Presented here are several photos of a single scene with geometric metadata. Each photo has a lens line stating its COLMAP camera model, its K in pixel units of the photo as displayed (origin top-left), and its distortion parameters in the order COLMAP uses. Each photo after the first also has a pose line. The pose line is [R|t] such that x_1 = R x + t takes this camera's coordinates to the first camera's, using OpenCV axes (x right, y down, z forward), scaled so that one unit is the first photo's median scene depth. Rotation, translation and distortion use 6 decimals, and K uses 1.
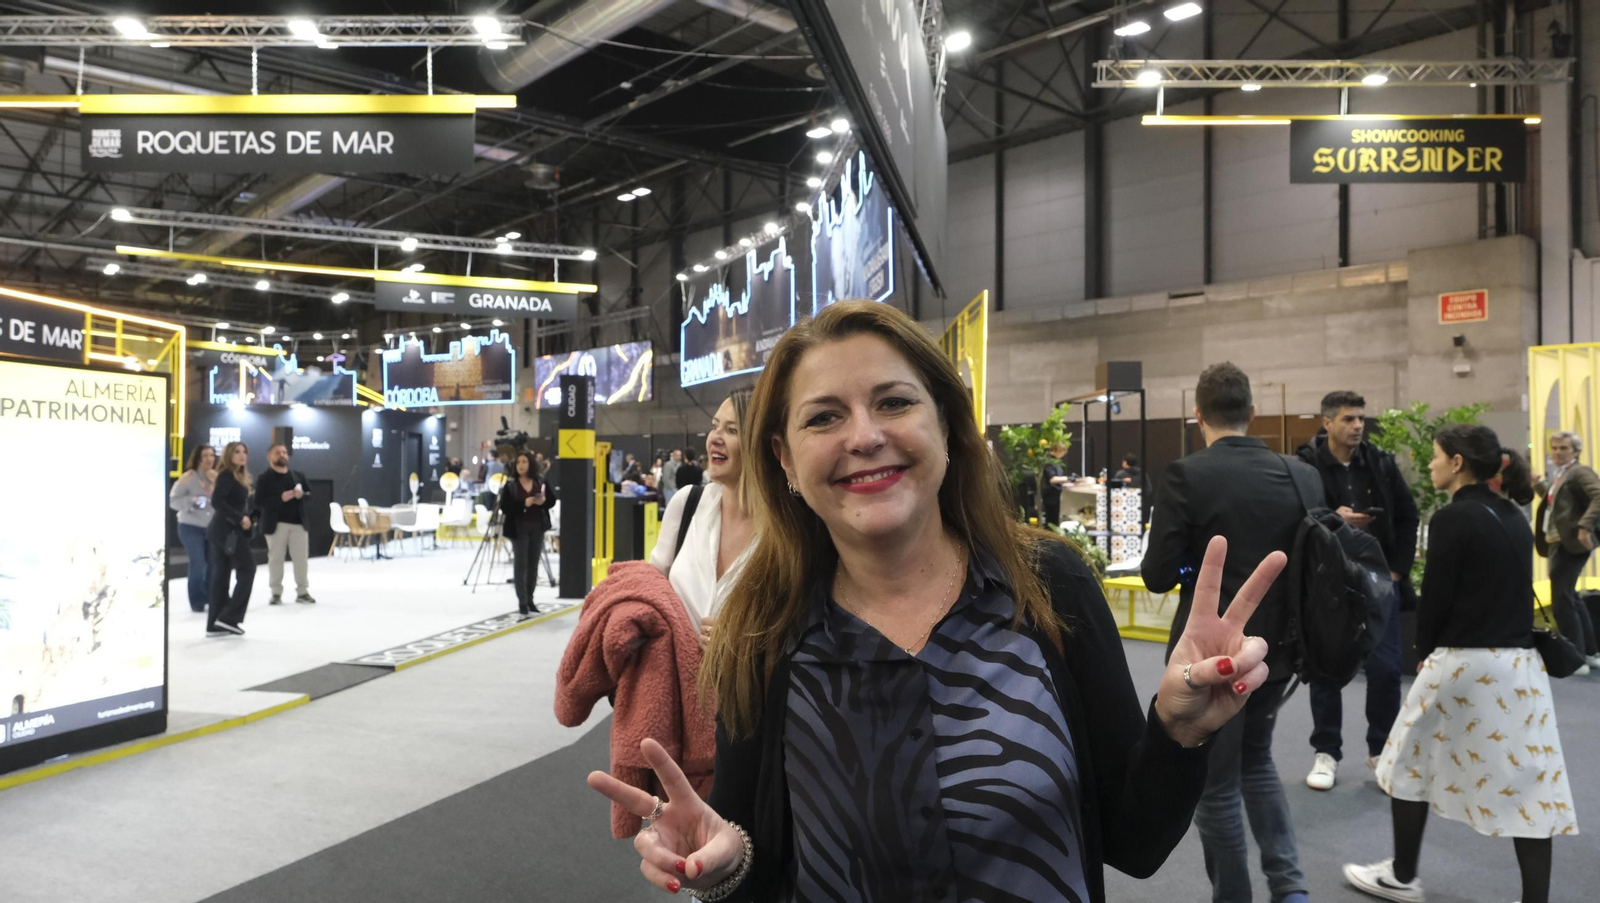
lens RADIAL K [[1075.6, 0, 800.5], [0, 1075.6, 450.7], [0, 0, 1]] dist [-0.001401, 0.000763]
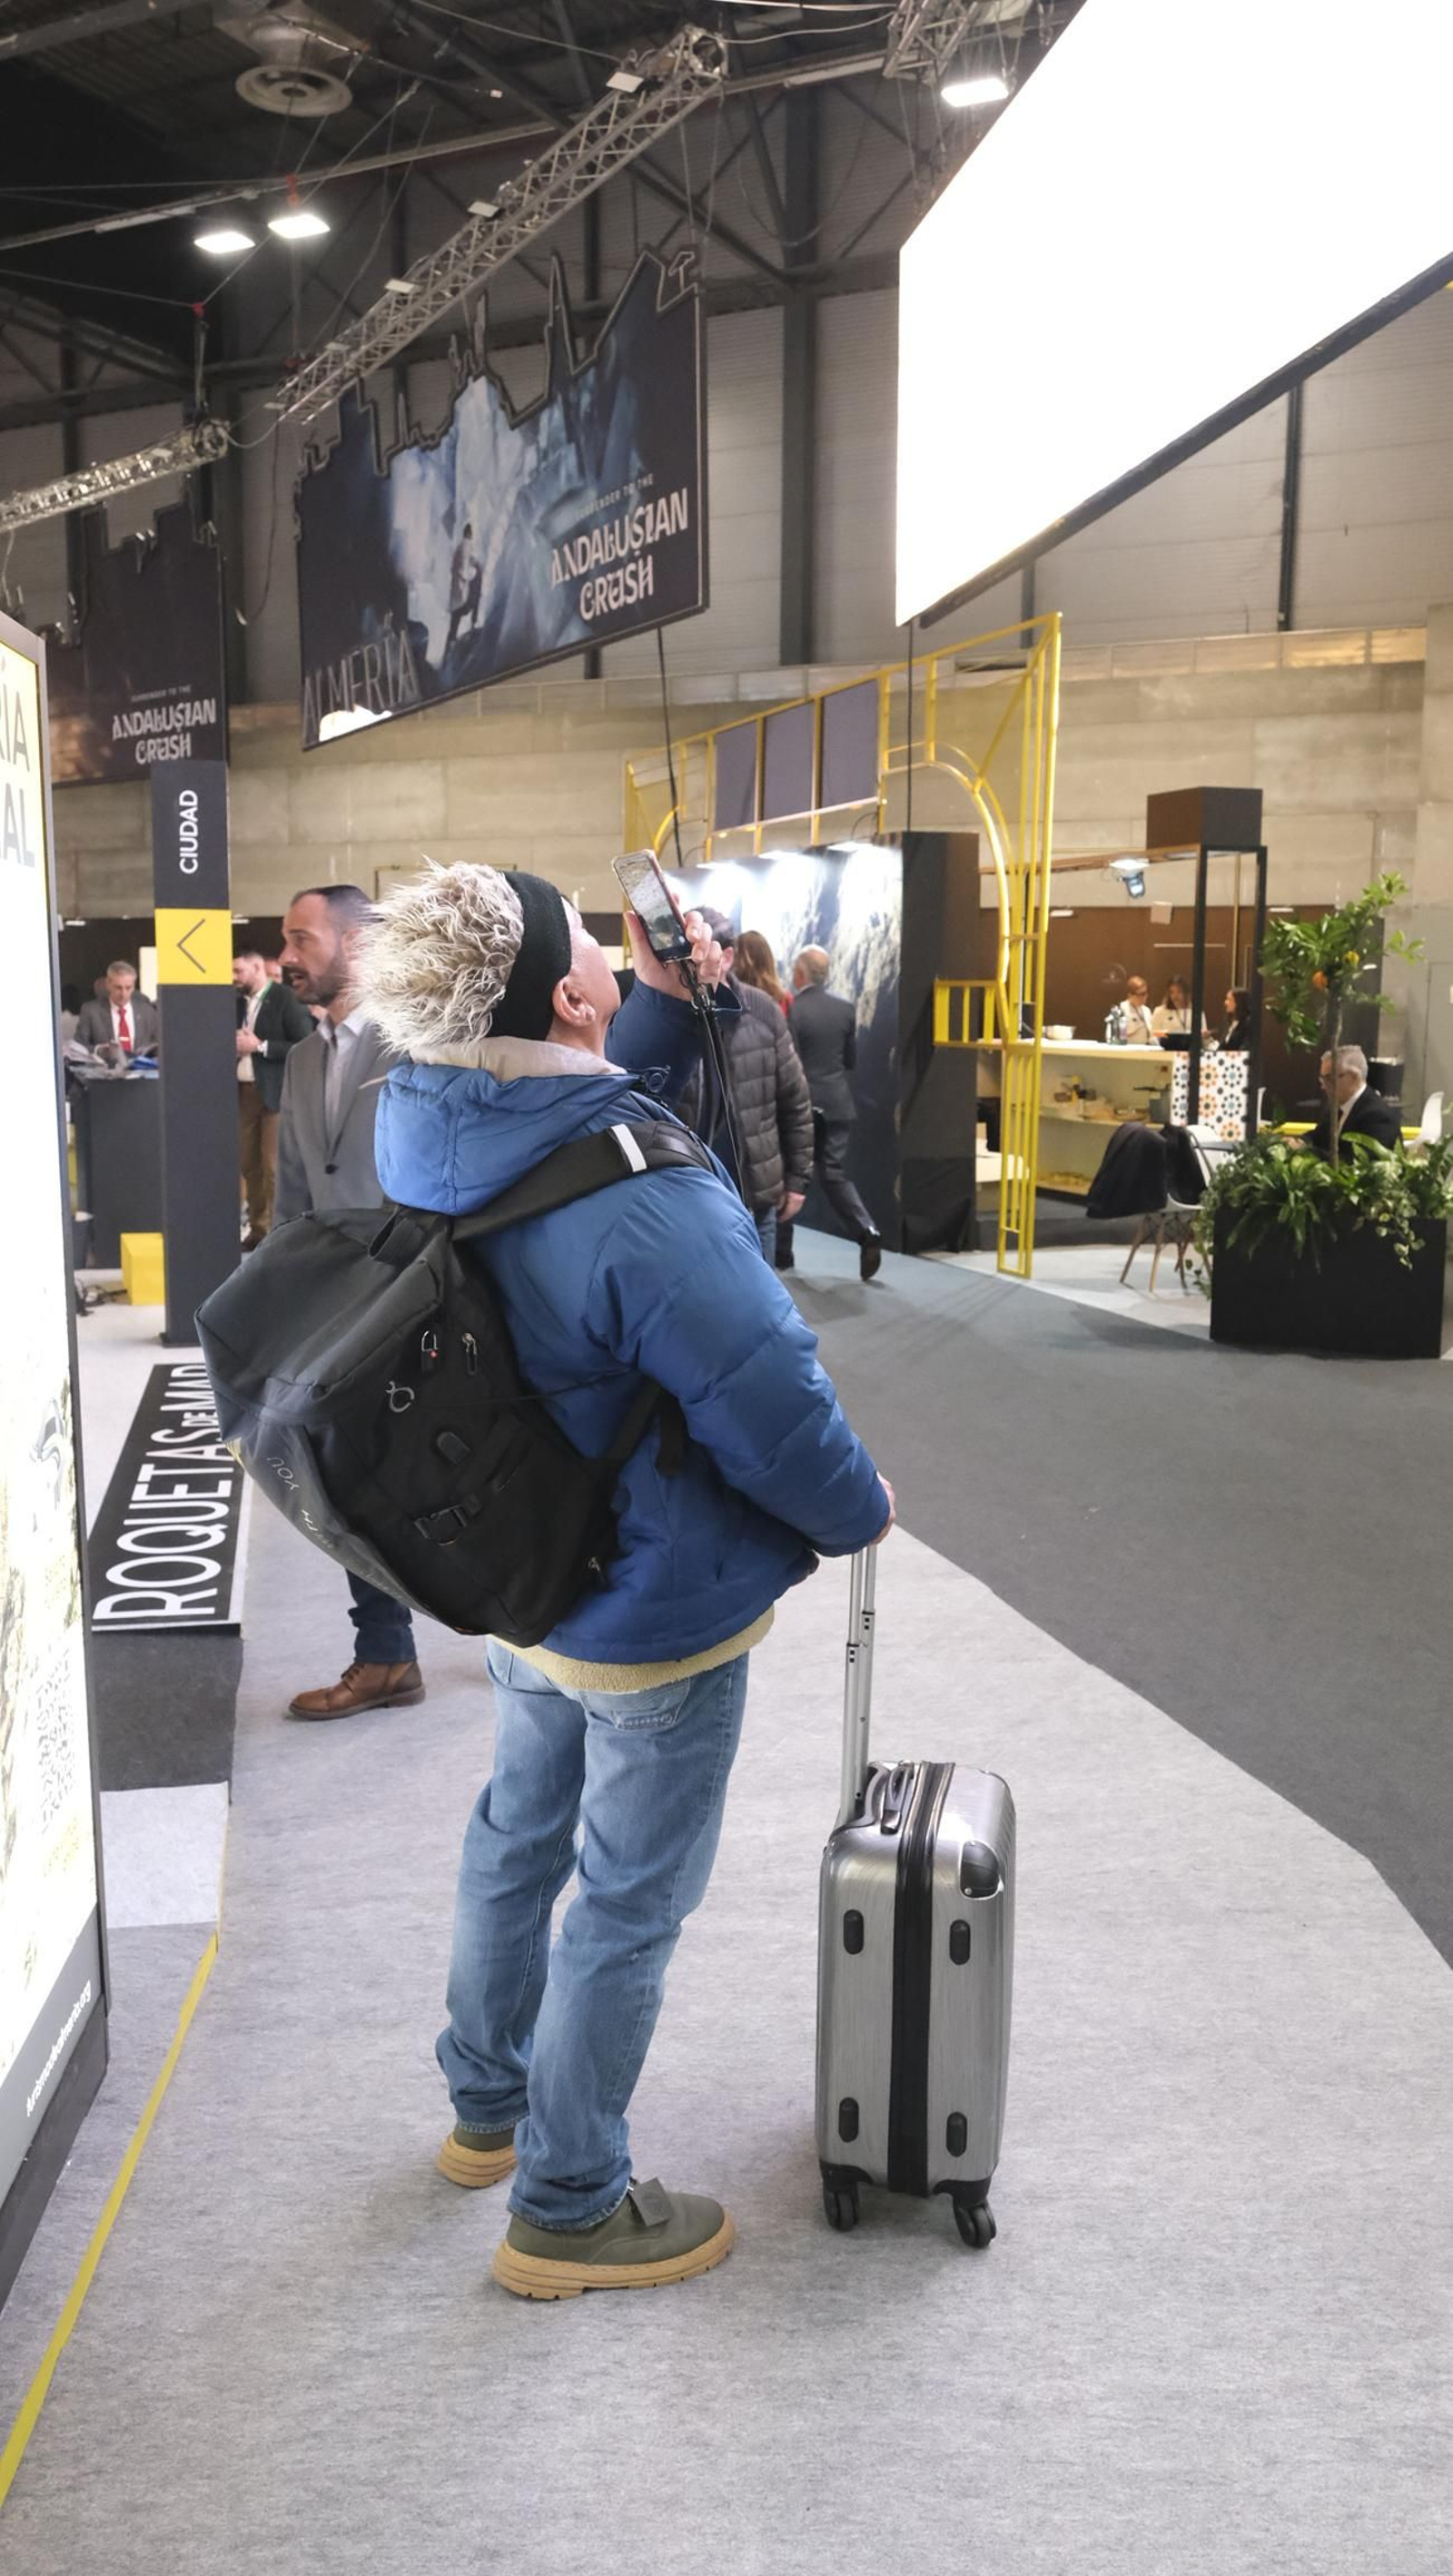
lens RADIAL K [[2033.2, 0, 725.5], [0, 2033.2, 1292.7], [0, 0, 1]] dist [-0.016709, -0.003291]
pose [[0.931738, -0.049180, 0.359785, -0.145036], [-0.008634, 0.987506, 0.157345, 0.000124], [-0.363028, -0.149711, 0.919672, 0.120403]]
